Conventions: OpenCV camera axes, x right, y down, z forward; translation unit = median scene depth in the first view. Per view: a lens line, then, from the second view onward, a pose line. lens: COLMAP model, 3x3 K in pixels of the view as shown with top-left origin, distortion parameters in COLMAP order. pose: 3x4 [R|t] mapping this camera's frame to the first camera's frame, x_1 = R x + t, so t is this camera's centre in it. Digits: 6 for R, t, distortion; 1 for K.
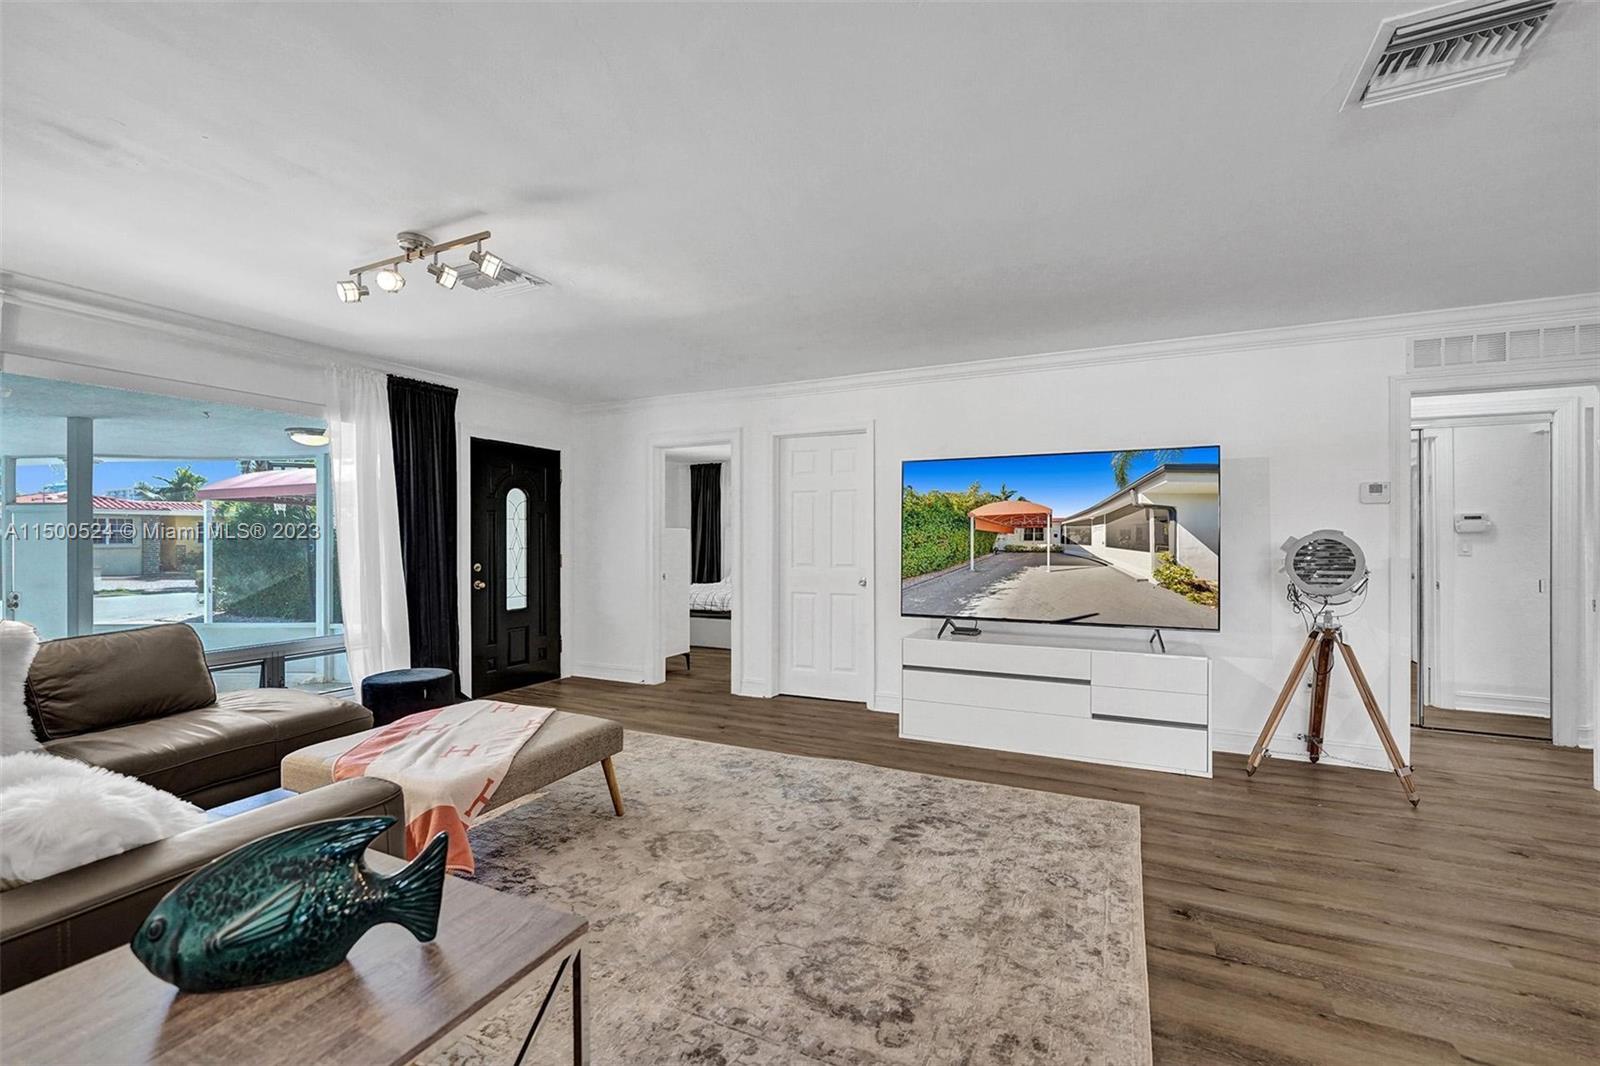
lens RADIAL K [[662.9, 0, 805.8], [0, 662.9, 527.7], [0, 0, 1]] dist [0.000072, -0.000107]
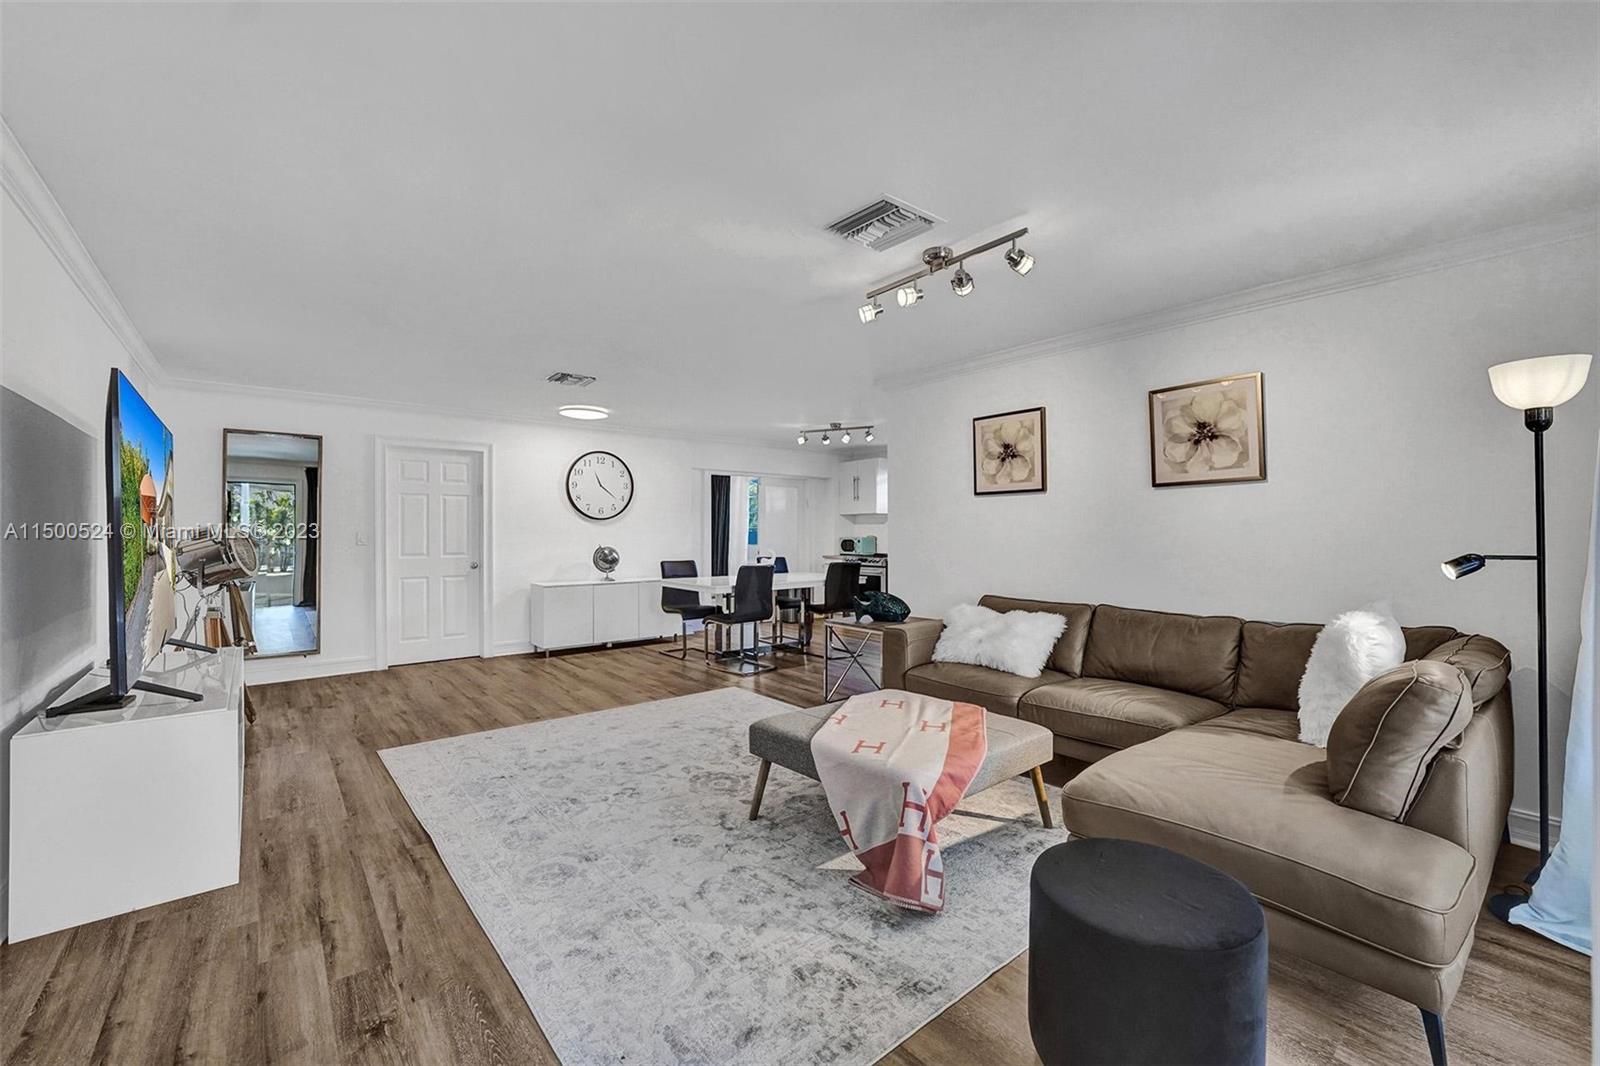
lens RADIAL K [[636.7, 0, 800.0], [0, 636.7, 533.0], [0, 0, 1]] dist [-0.030036, 0.000047]
pose [[-0.917088, 0.001424, 0.398682, -0.488715], [-0.005749, 0.999842, -0.016797, 0.026726], [-0.398643, -0.017696, -0.916935, 1.251003]]
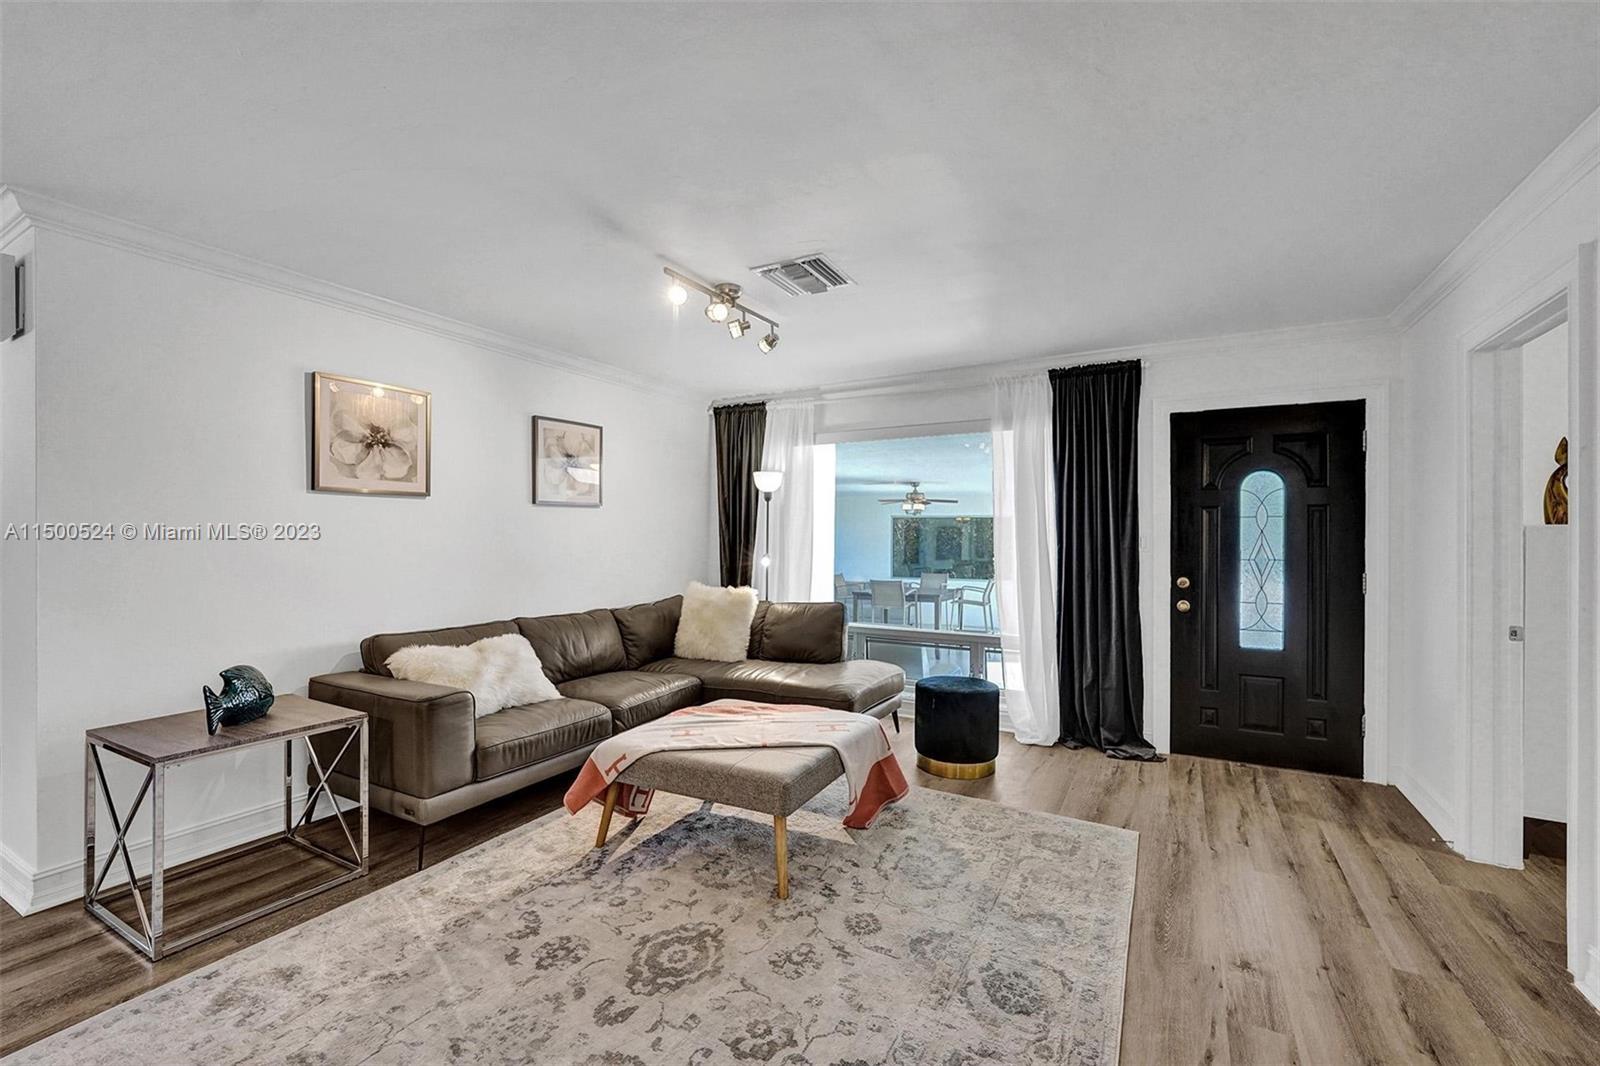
lens RADIAL K [[662.9, 0, 805.8], [0, 662.9, 527.7], [0, 0, 1]] dist [0.000072, -0.000107]
pose [[-0.051138, -0.012531, -0.998613, 0.354687], [0.012506, 0.999835, -0.013186, 0.002116], [0.998613, -0.013163, -0.050973, 0.740461]]
